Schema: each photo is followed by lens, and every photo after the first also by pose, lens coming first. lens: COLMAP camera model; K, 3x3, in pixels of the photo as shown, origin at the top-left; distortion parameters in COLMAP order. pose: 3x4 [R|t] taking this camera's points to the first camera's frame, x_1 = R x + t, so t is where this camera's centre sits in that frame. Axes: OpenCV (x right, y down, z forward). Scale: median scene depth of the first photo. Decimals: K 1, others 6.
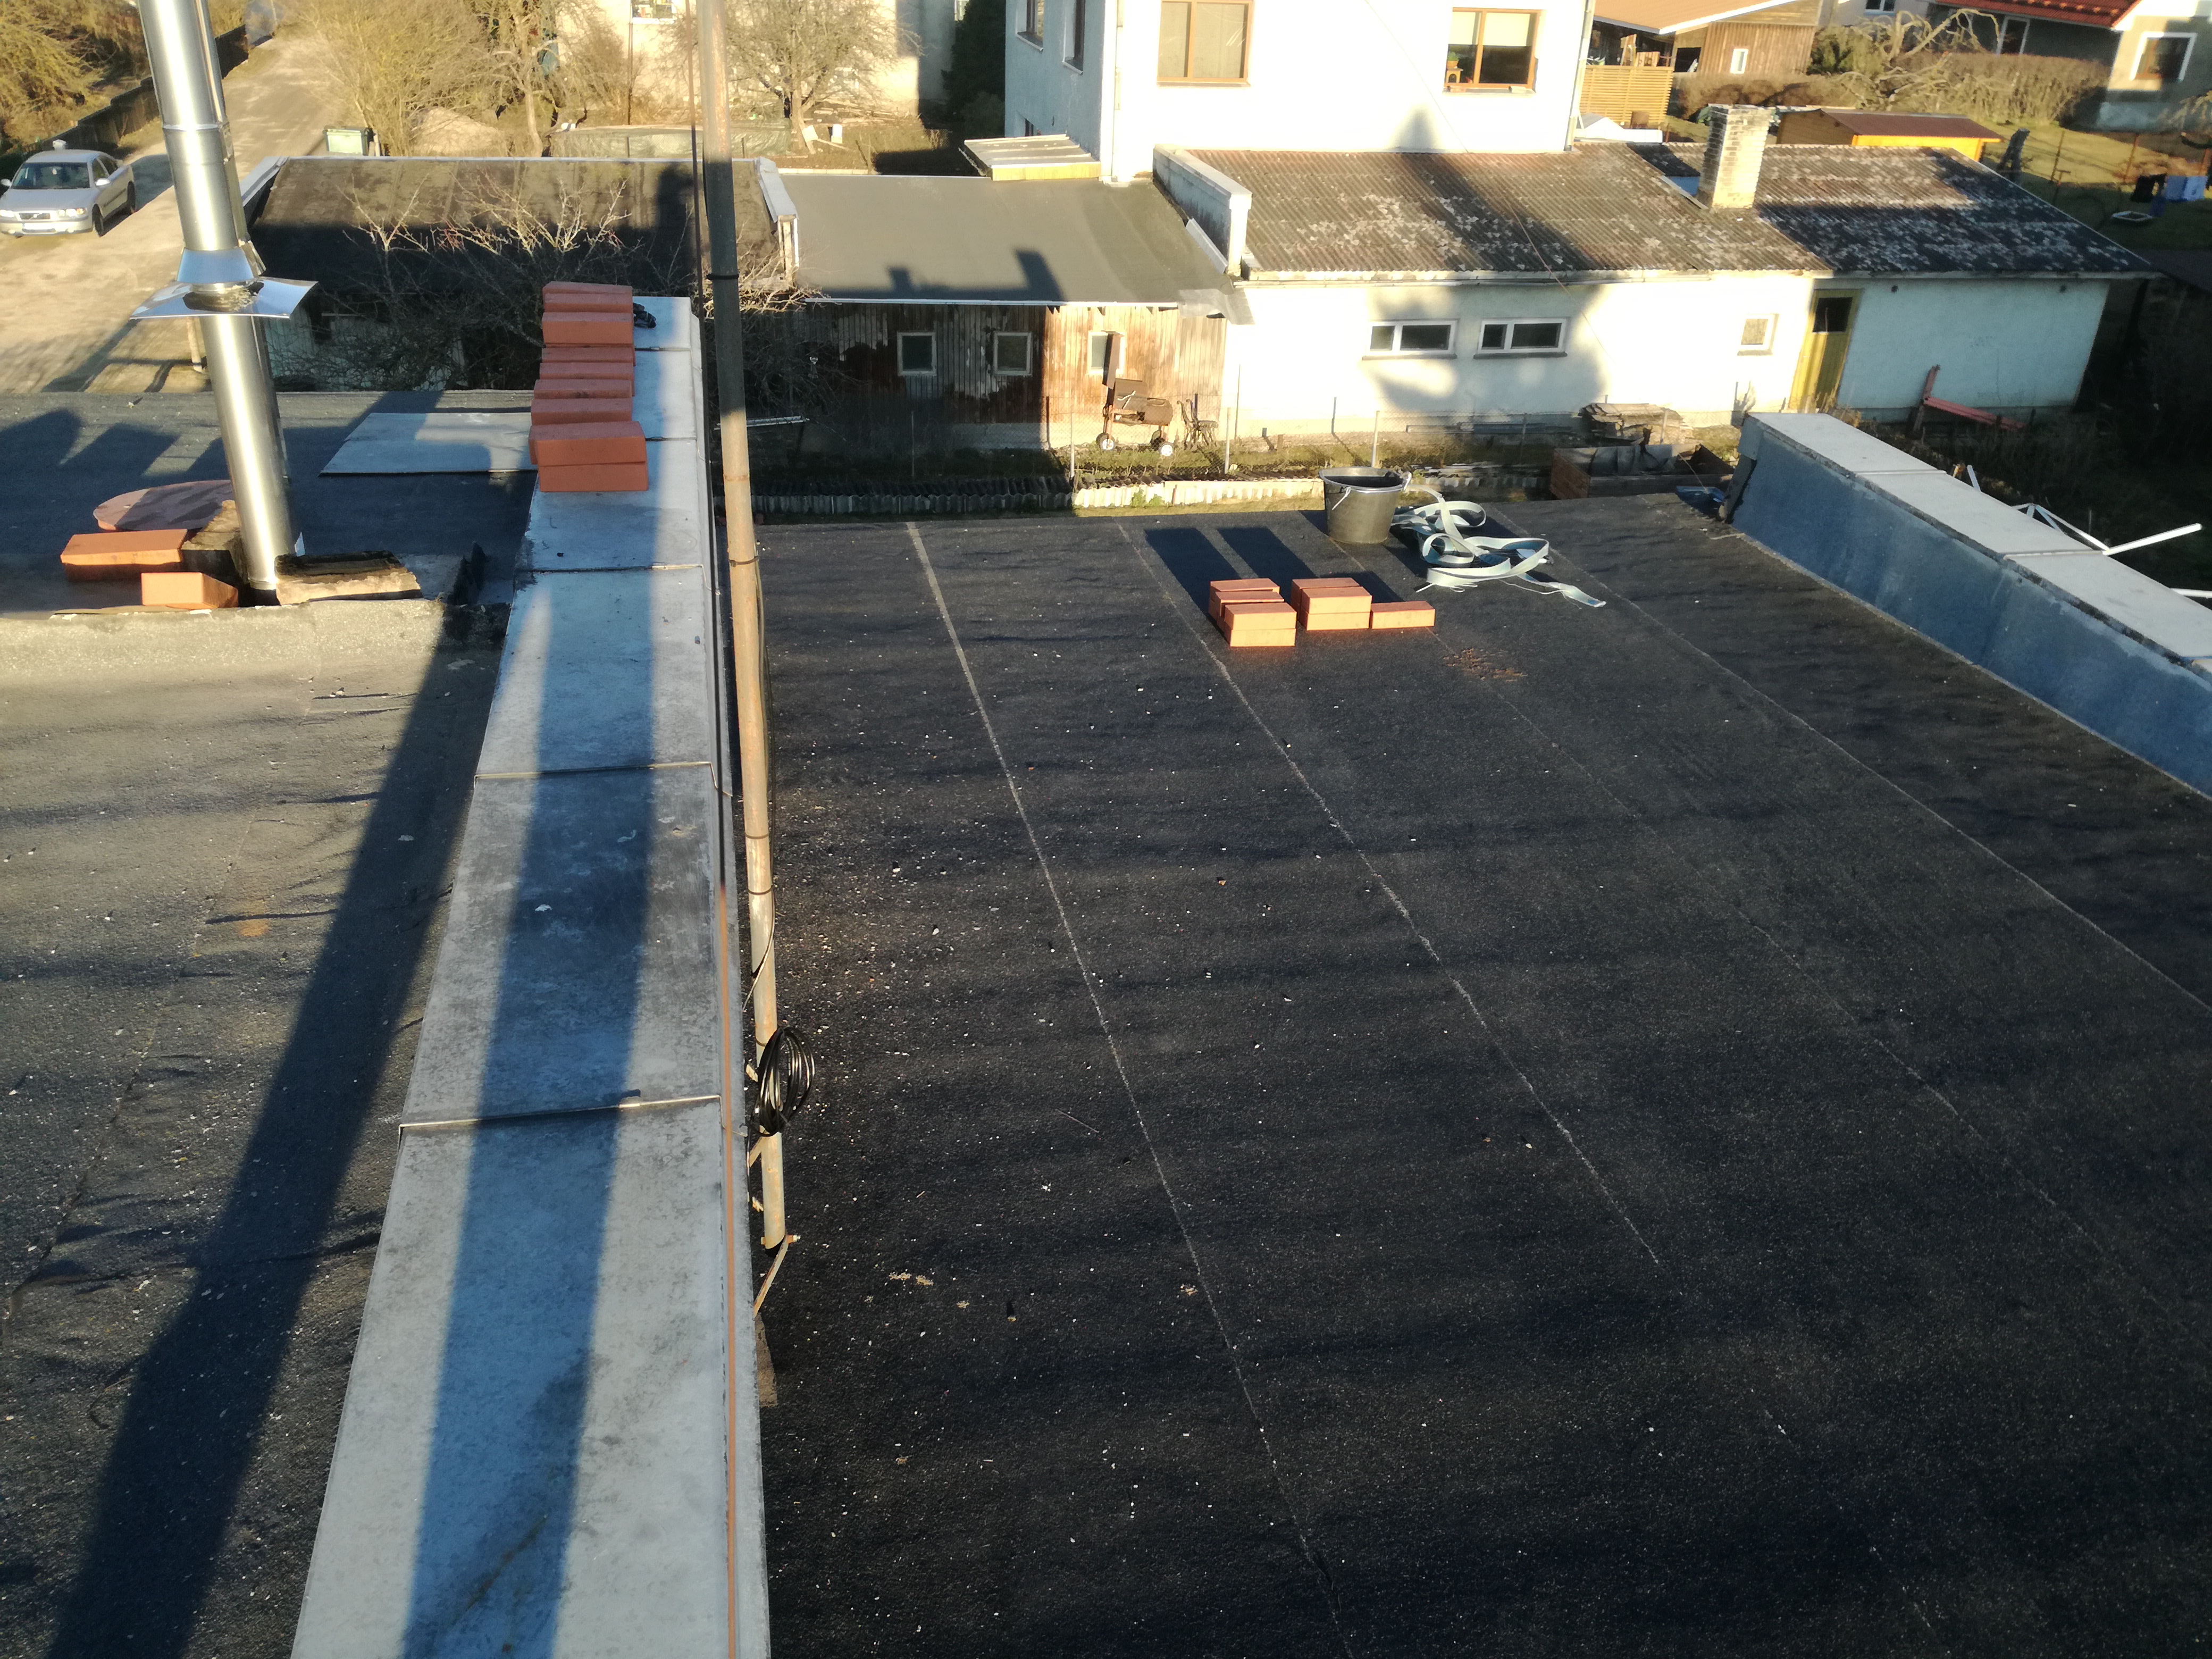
lens RADIAL K [[1793.6, 0, 1116.1], [0, 1793.6, 821.7], [0, 0, 1]] dist [0.103891, -0.185373]
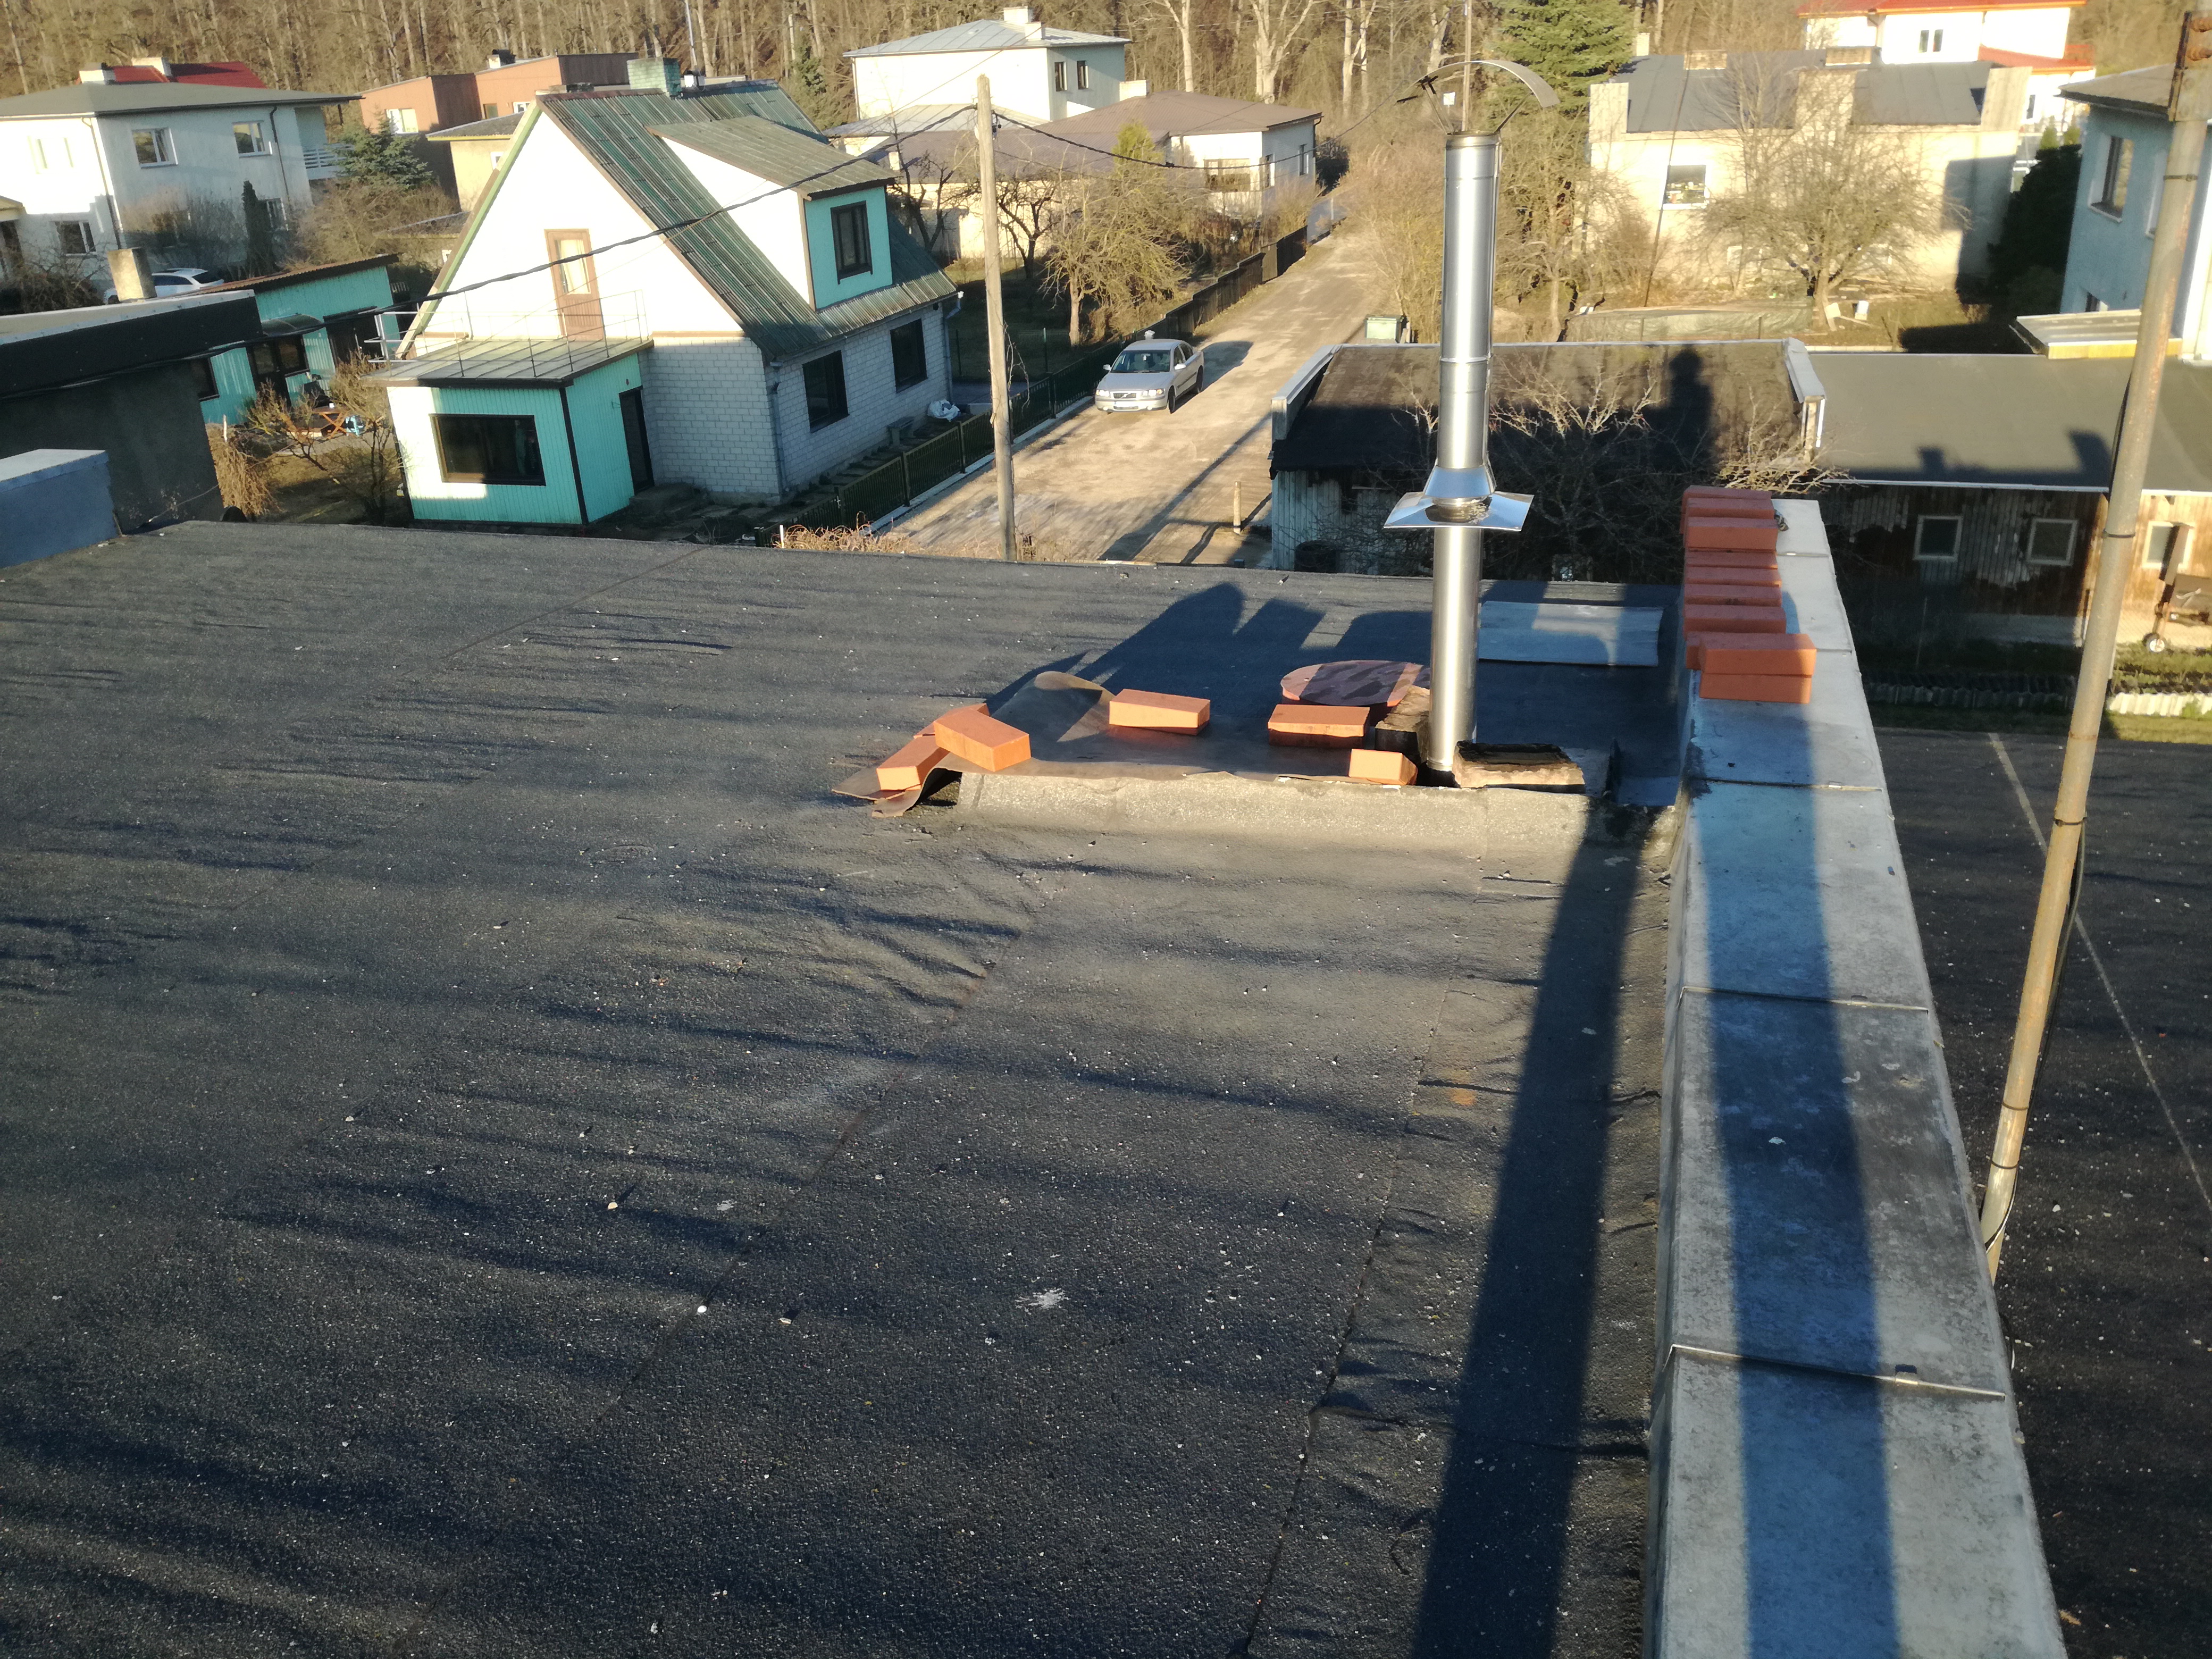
lens RADIAL K [[1803.6, 0, 1108.9], [0, 1803.6, 805.2], [0, 0, 1]] dist [0.118015, -0.236866]
pose [[0.872731, 0.108908, -0.475898, -0.098660], [-0.154901, 0.986204, -0.058378, -0.010037], [0.462975, 0.124665, 0.877561, -0.036705]]
